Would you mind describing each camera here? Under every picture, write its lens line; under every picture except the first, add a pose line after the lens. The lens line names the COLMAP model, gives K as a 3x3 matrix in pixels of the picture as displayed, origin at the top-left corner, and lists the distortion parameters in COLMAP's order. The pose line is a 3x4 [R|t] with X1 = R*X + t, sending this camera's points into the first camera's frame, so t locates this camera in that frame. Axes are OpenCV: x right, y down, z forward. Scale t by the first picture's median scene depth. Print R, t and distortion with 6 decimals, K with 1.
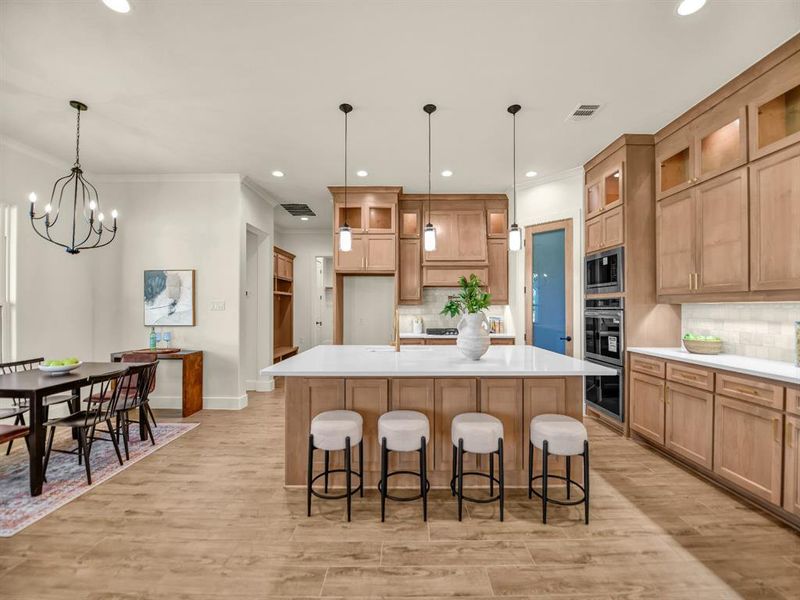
lens RADIAL K [[326.3, 0, 406.3], [0, 326.3, 308.2], [0, 0, 1]] dist [-0.025353, -0.000012]
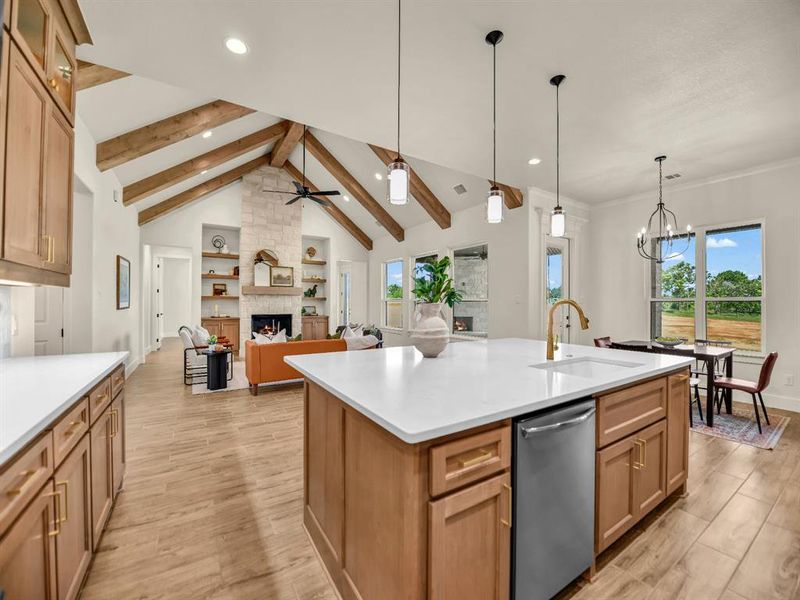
lens RADIAL K [[316.2, 0, 400.0], [0, 316.2, 300.0], [0, 0, 1]] dist [-0.010975, -0.000153]
pose [[-0.848173, -0.012999, -0.529560, 0.451869], [-0.008920, 0.999908, -0.010257, 0.011617], [0.529645, -0.003976, -0.848210, 1.049775]]
